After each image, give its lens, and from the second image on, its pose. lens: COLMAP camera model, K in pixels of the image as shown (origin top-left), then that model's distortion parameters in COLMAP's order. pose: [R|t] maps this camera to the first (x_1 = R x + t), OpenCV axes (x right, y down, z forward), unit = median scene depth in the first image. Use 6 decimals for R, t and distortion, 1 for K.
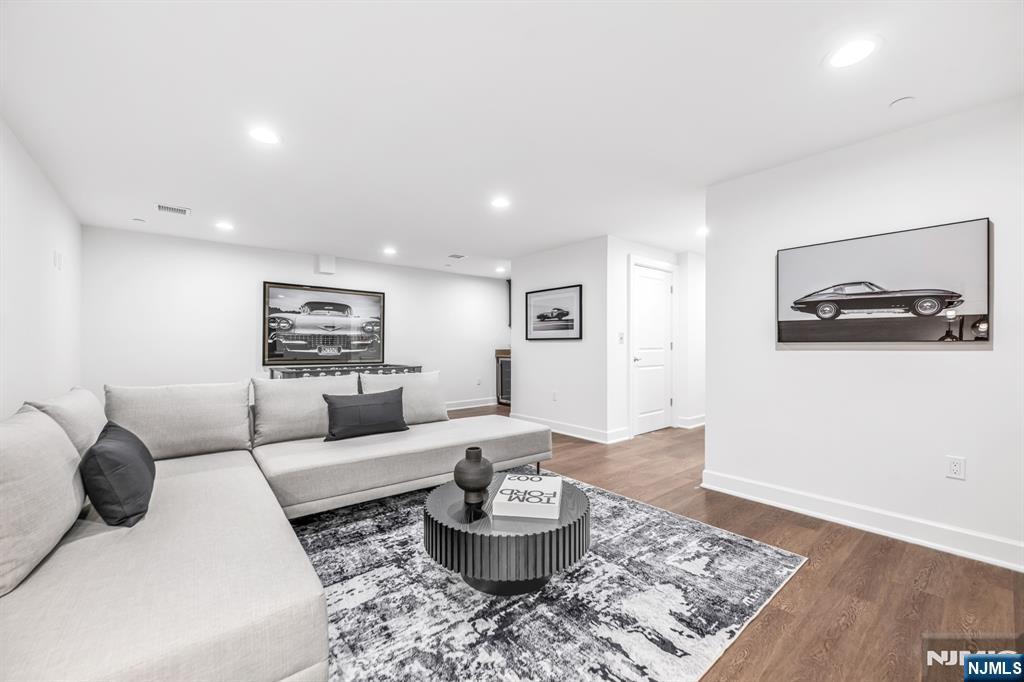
lens RADIAL K [[408.4, 0, 498.3], [0, 408.4, 347.8], [0, 0, 1]] dist [-0.009215, 0.001333]
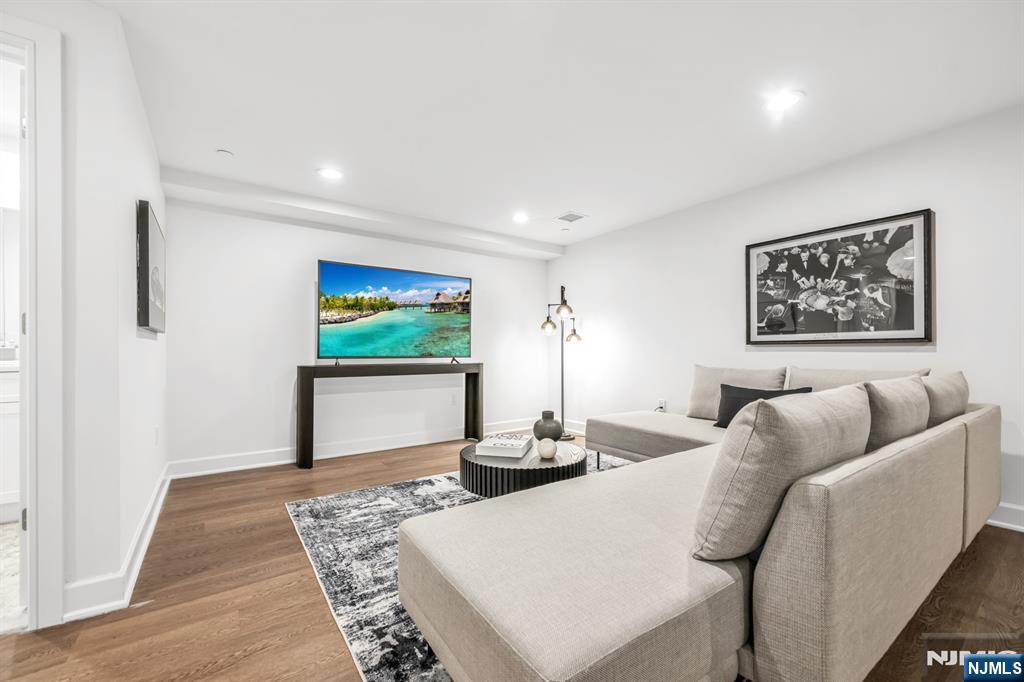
lens RADIAL K [[408.4, 0, 503.2], [0, 408.4, 351.7], [0, 0, 1]] dist [-0.009215, 0.001333]
pose [[-0.998079, 0.000041, 0.061958, 0.002133], [0.000555, 0.999966, 0.008268, 0.028878], [-0.061956, 0.008286, -0.998045, 1.897339]]
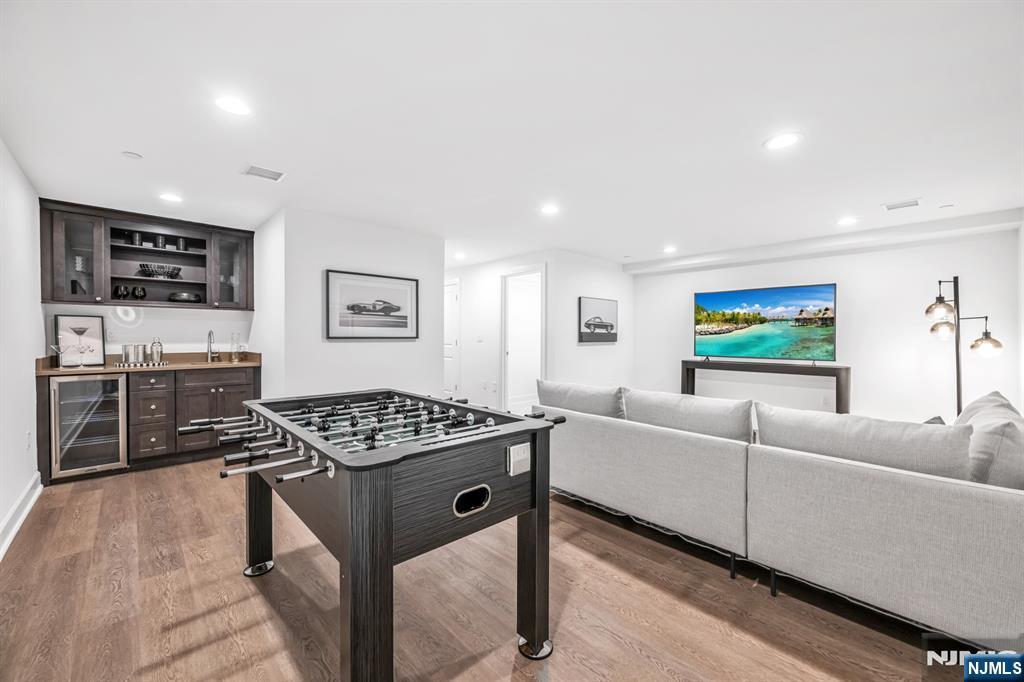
lens RADIAL K [[408.4, 0, 518.6], [0, 408.4, 342.0], [0, 0, 1]] dist [-0.009215, 0.001333]
pose [[-0.097584, -0.014492, 0.995122, -1.450004], [0.002760, 0.999886, 0.014832, -0.051633], [-0.995223, 0.004194, -0.097533, 1.685093]]
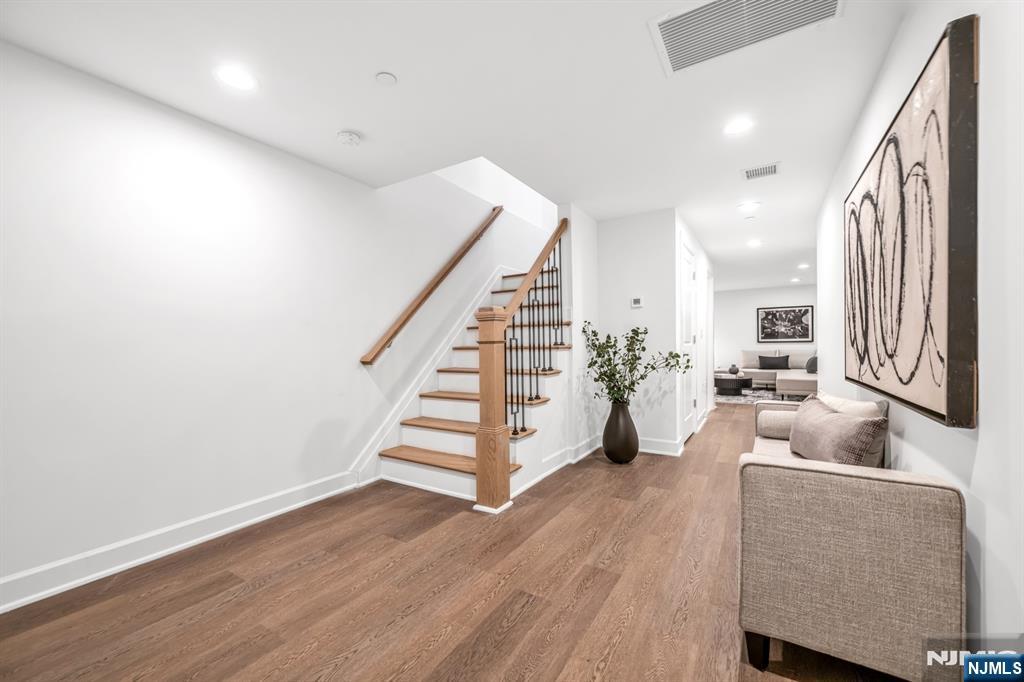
lens RADIAL K [[408.4, 0, 503.6], [0, 408.4, 347.3], [0, 0, 1]] dist [-0.009215, 0.001333]
pose [[-0.946189, 0.012093, -0.323389, 2.894433], [0.008549, 0.999887, 0.012377, -0.007789], [0.323502, 0.008946, -0.946185, 3.425135]]
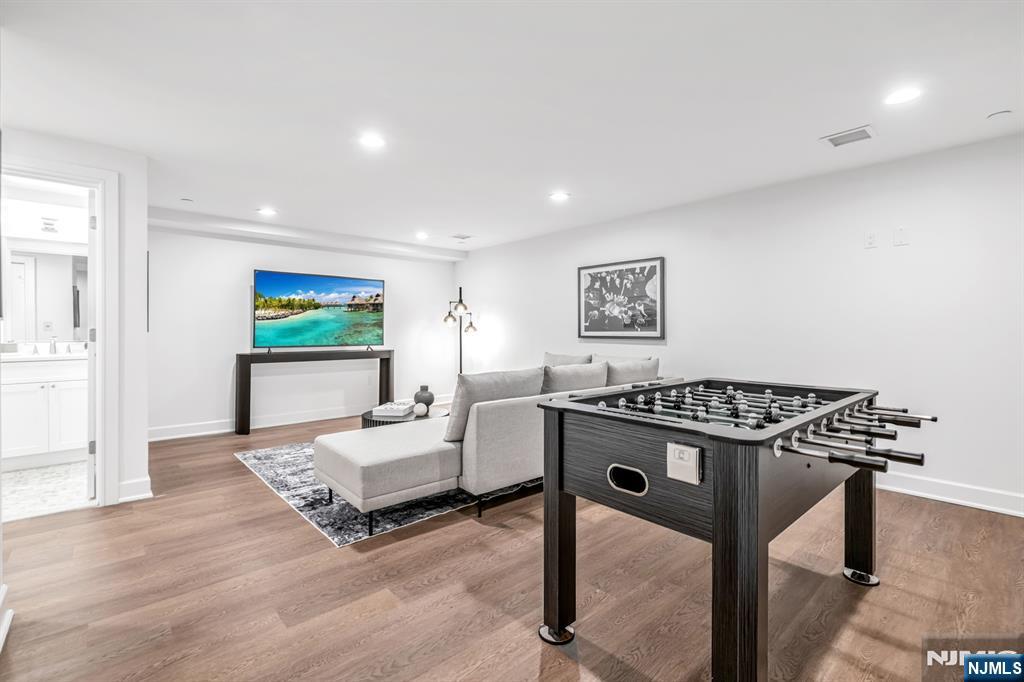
lens RADIAL K [[458.9, 0, 510.4], [0, 458.9, 325.3], [0, 0, 1]] dist [-0.004251, 0.000284]
pose [[-0.997962, -0.003004, -0.063740, -0.273013], [-0.002943, 0.999995, -0.001045, -0.040088], [0.063743, -0.000855, -0.997966, 2.632849]]
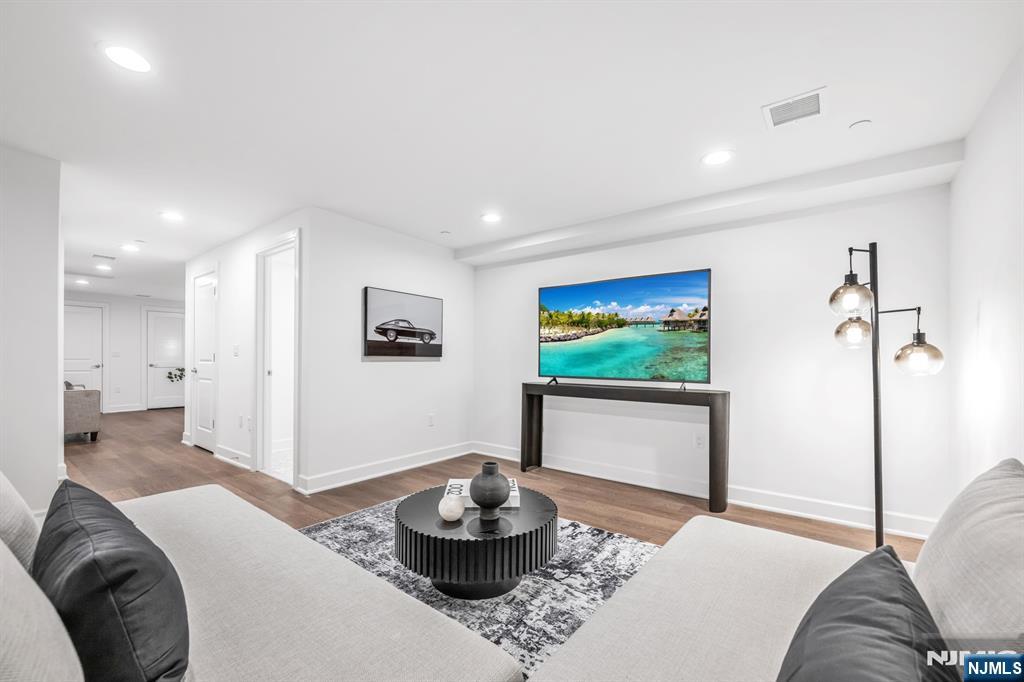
lens RADIAL K [[408.4, 0, 523.5], [0, 408.4, 364.7], [0, 0, 1]] dist [-0.009215, 0.001333]
pose [[-0.252114, -0.013854, 0.967598, -0.821208], [-0.003120, 0.999904, 0.013503, -0.005065], [-0.967692, 0.000385, -0.252133, 0.940312]]
